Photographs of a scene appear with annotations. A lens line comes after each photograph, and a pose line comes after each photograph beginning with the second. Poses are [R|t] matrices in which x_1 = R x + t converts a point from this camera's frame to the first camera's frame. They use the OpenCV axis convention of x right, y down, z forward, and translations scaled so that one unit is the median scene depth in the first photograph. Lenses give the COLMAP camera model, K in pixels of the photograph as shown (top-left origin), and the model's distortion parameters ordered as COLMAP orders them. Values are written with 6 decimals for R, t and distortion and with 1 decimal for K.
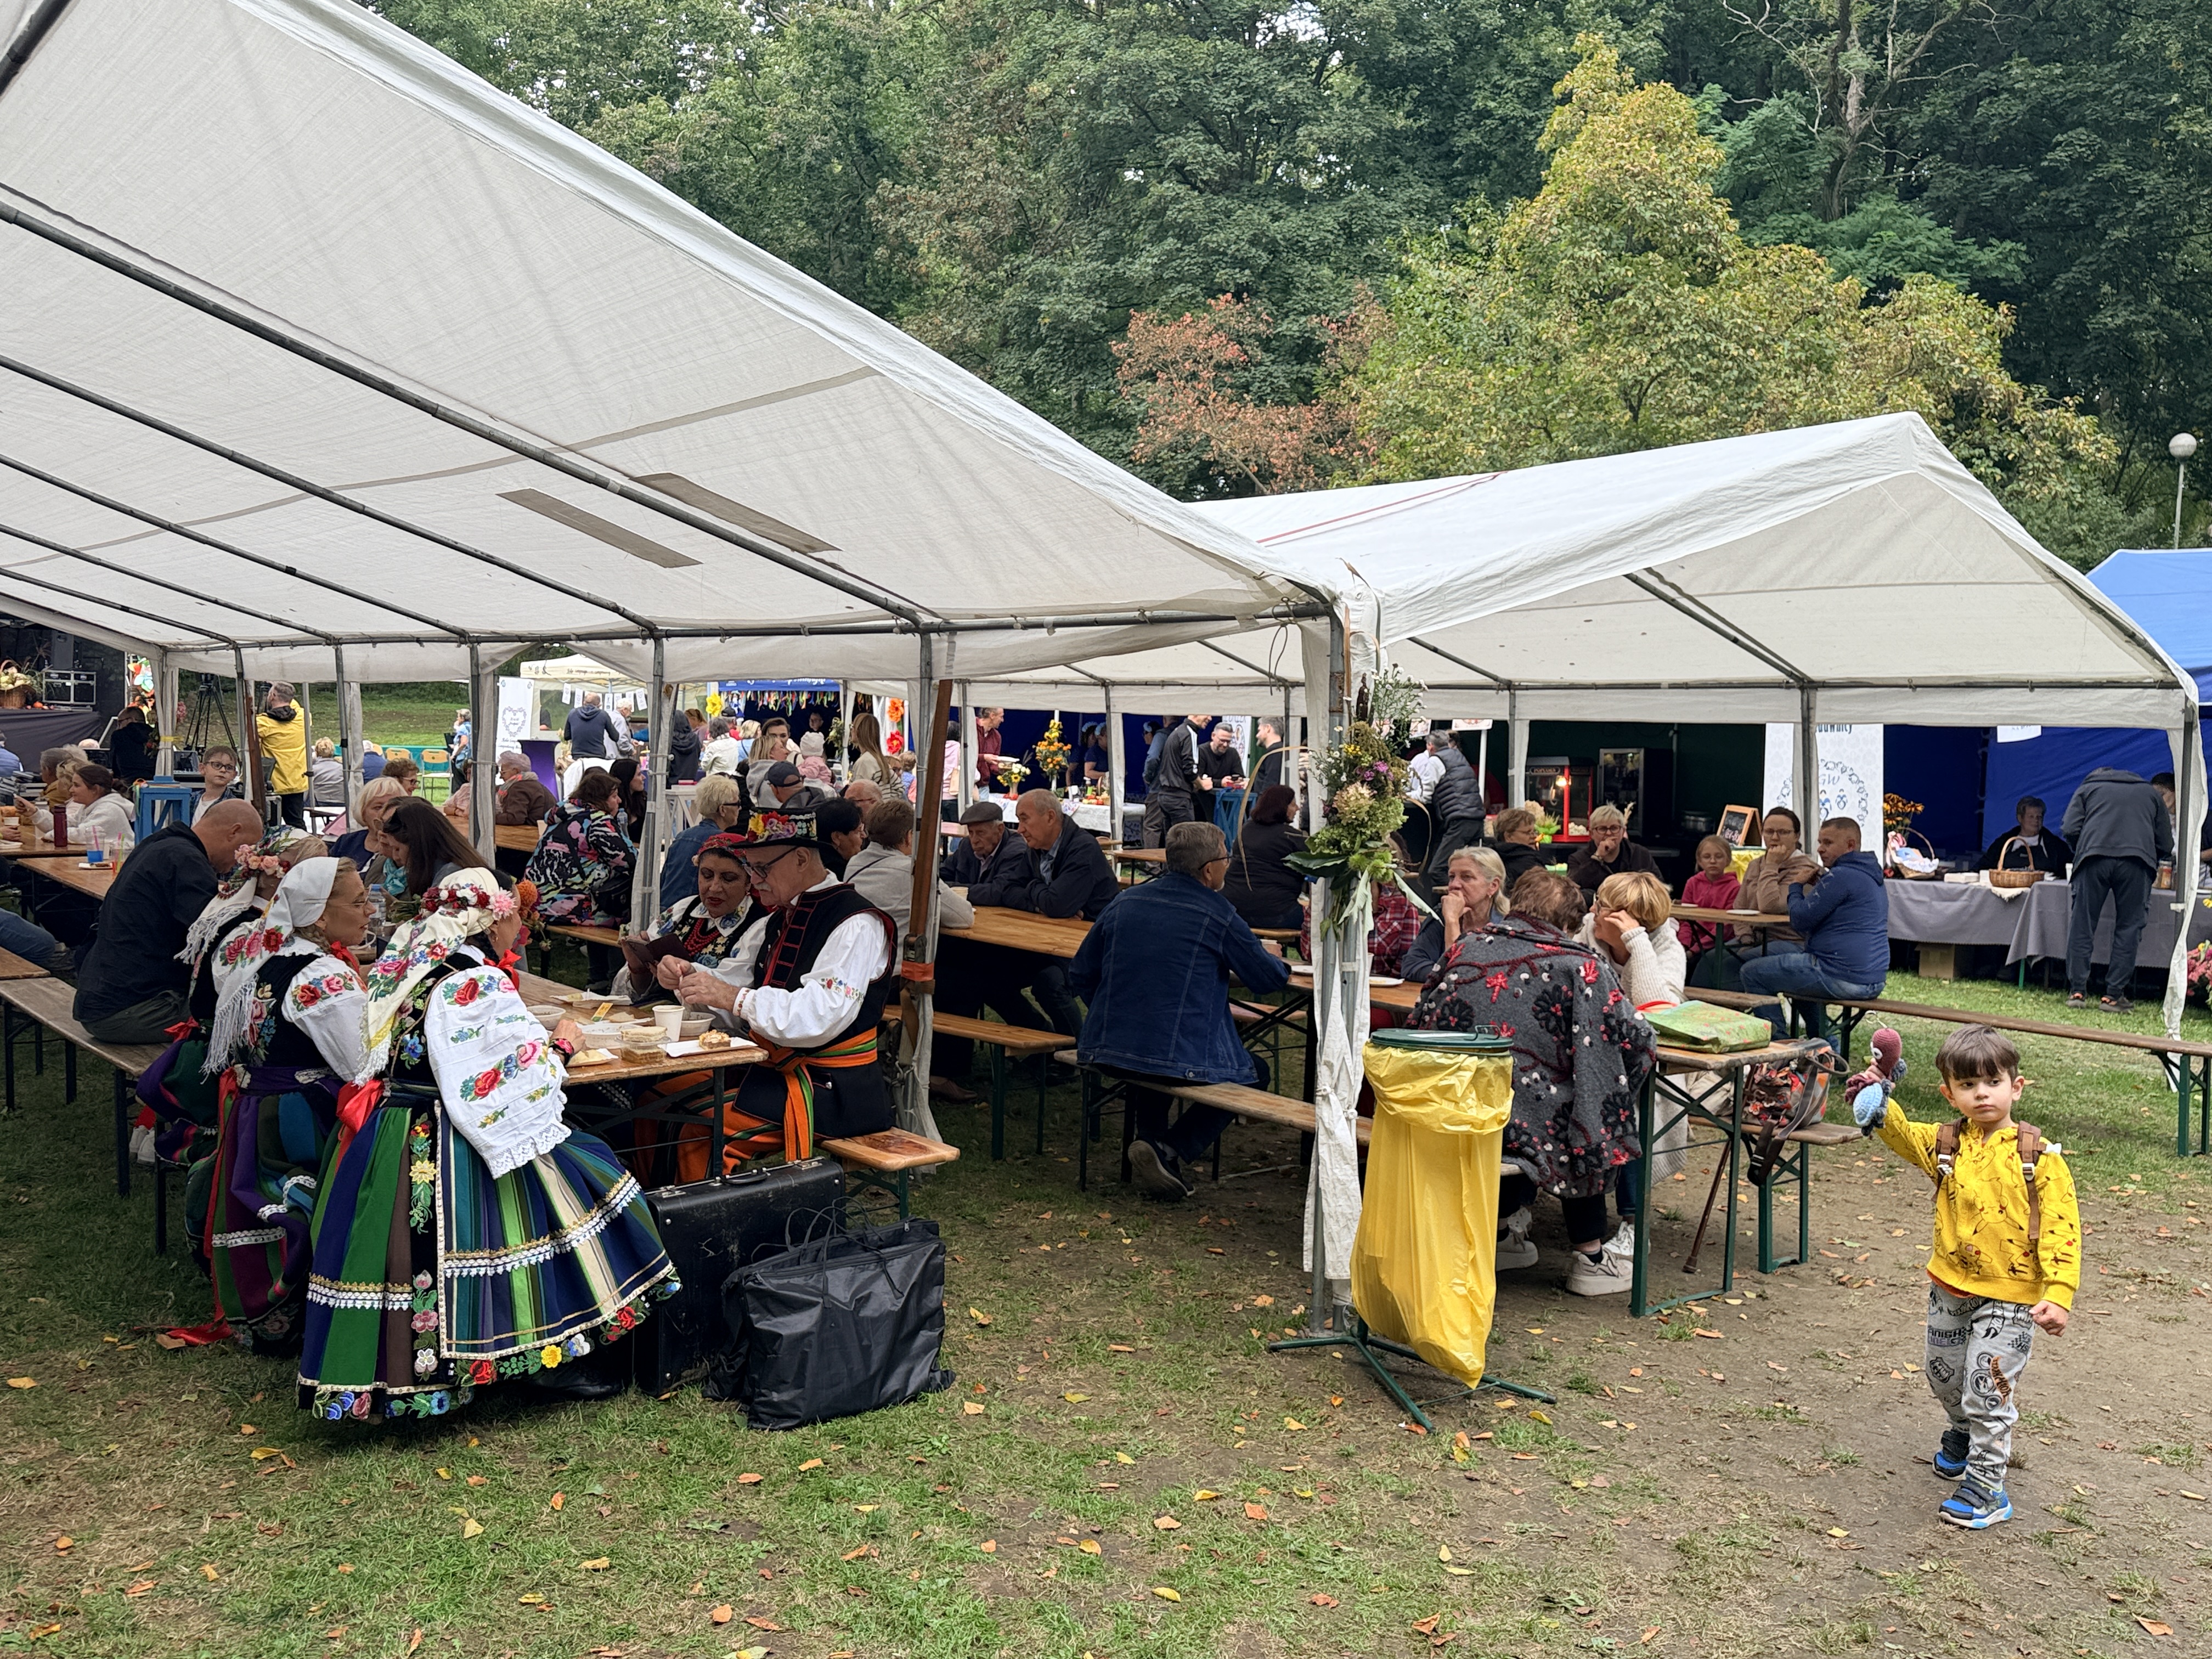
lens RADIAL K [[1885.8, 0, 1106.0], [0, 1885.8, 829.5], [0, 0, 1]] dist [0.060452, 0.000978]
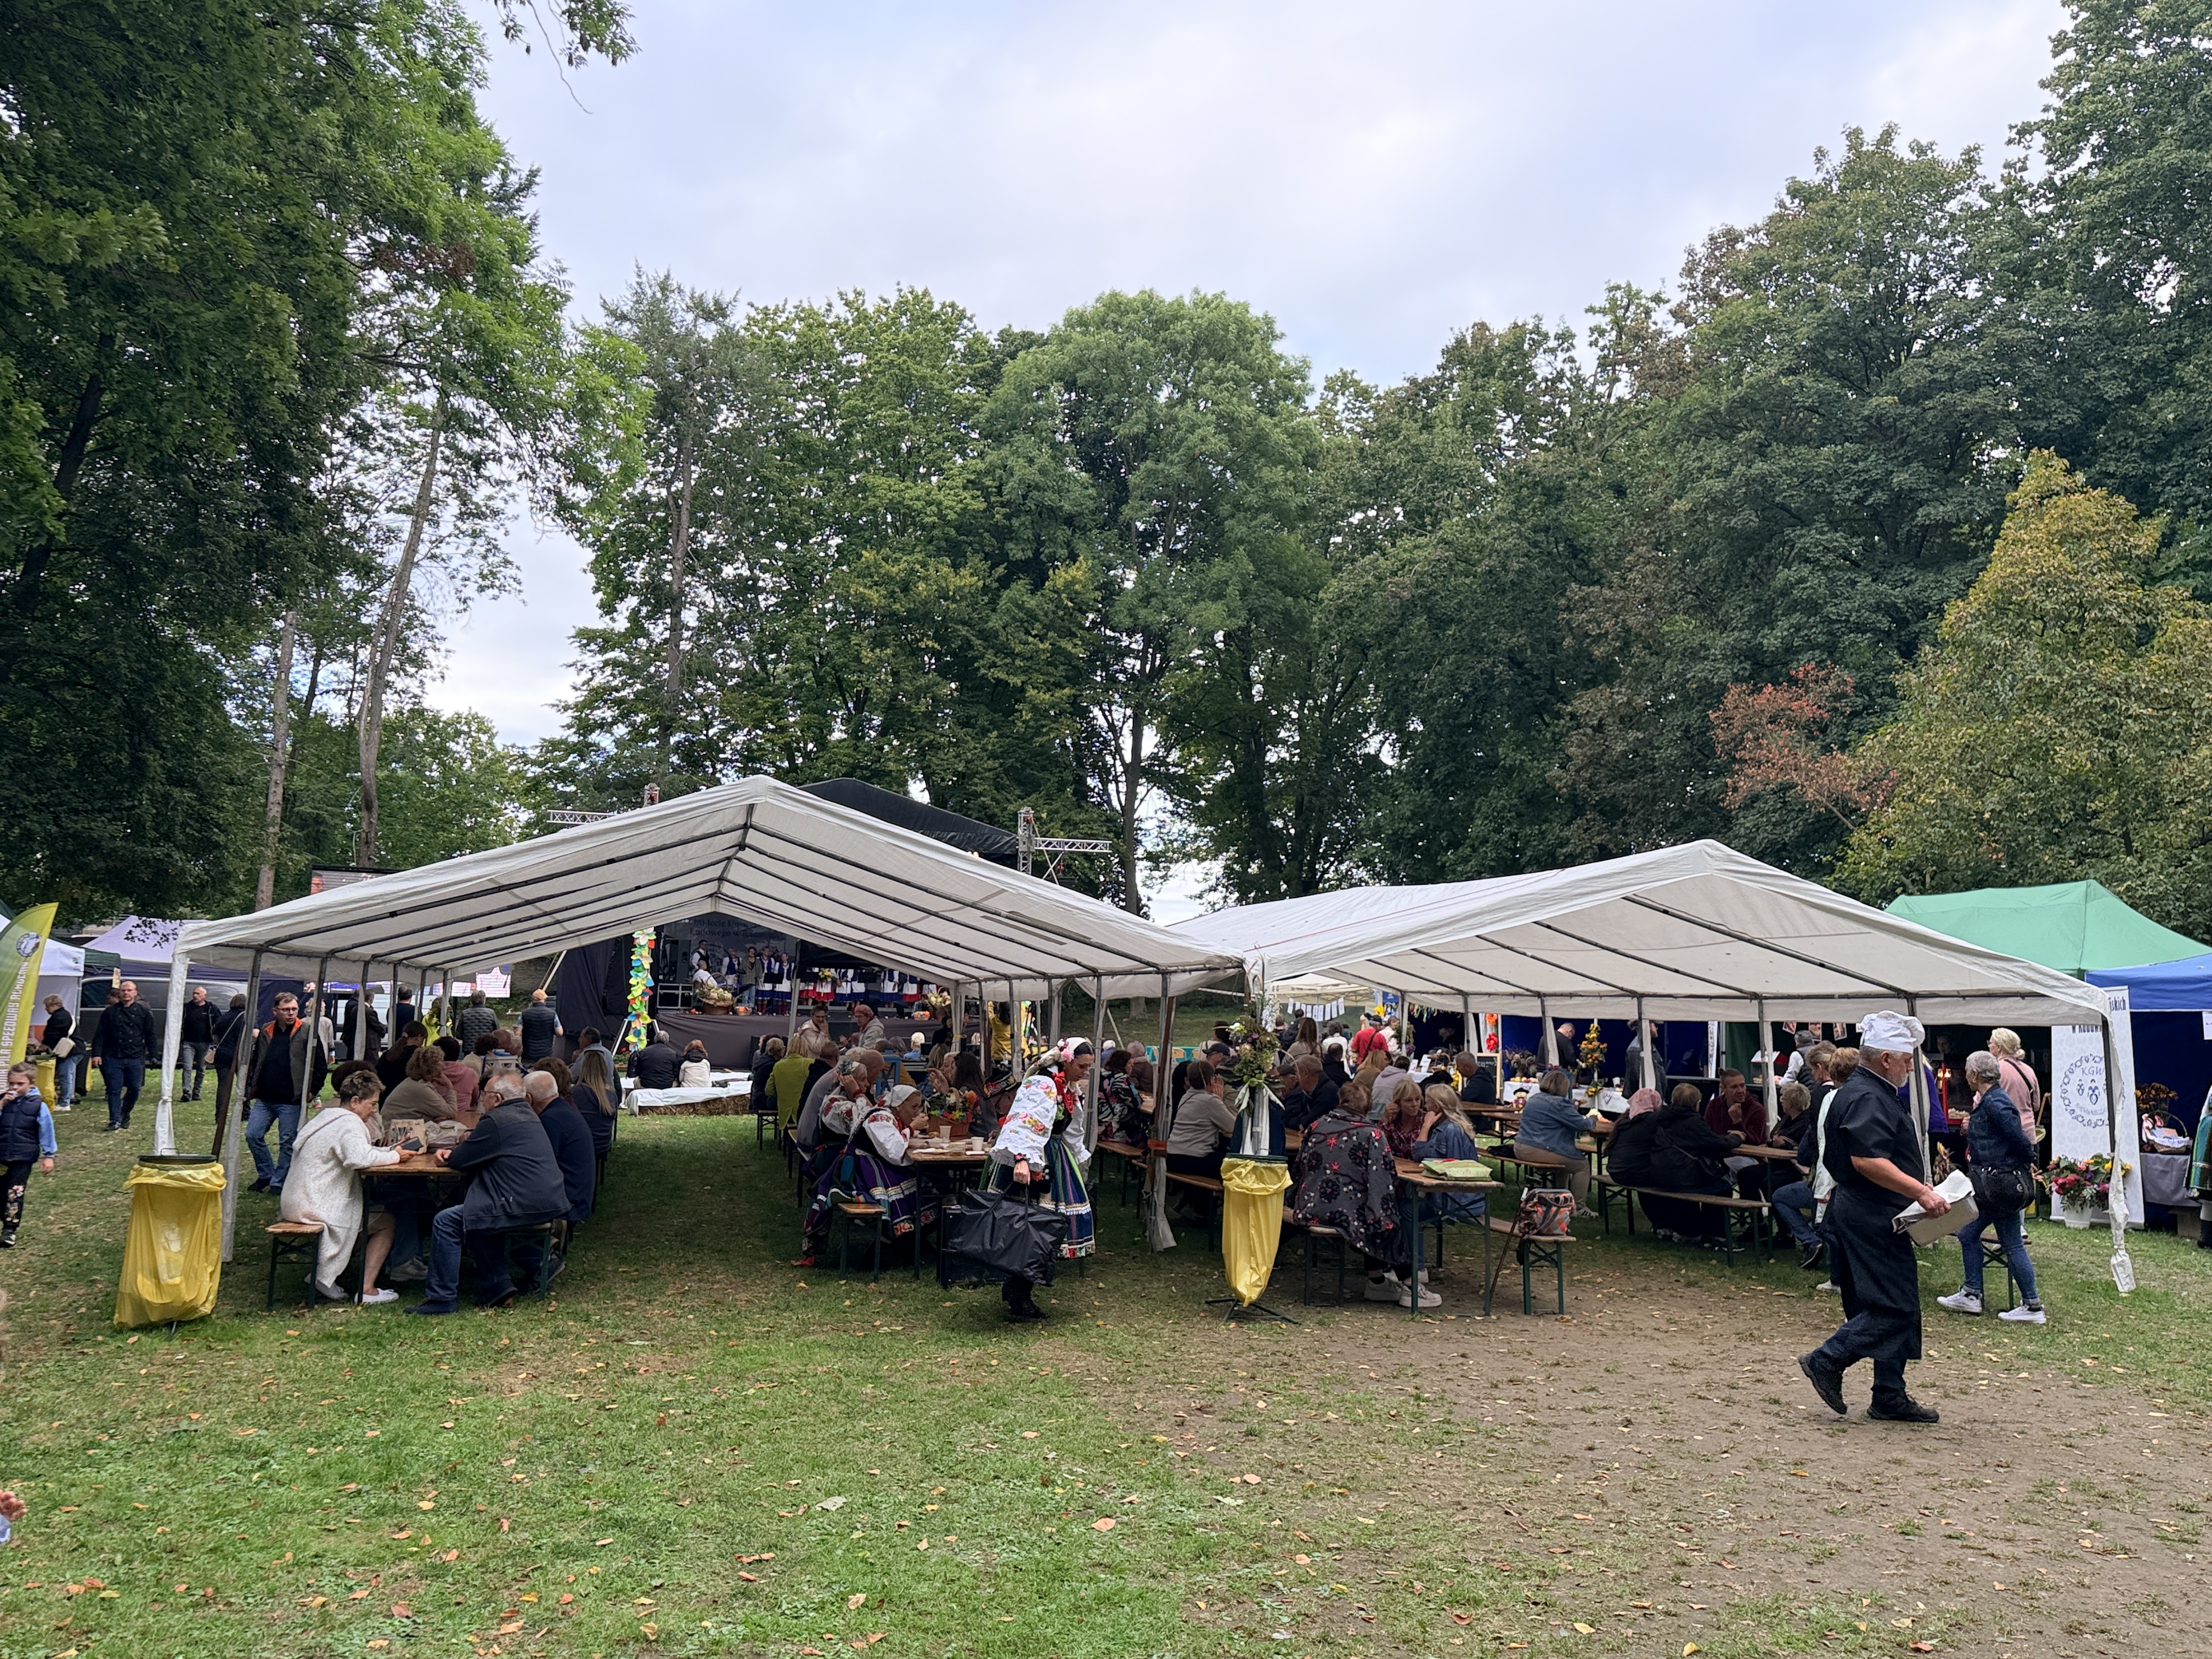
lens RADIAL K [[1788.2, 0, 1106.0], [0, 1788.2, 829.5], [0, 0, 1]] dist [0.105029, -0.174995]
pose [[0.894085, -0.051201, -0.444962, 0.310201], [-0.024868, 0.986238, -0.163453, 0.025377], [0.447207, 0.157206, 0.880507, -0.321550]]
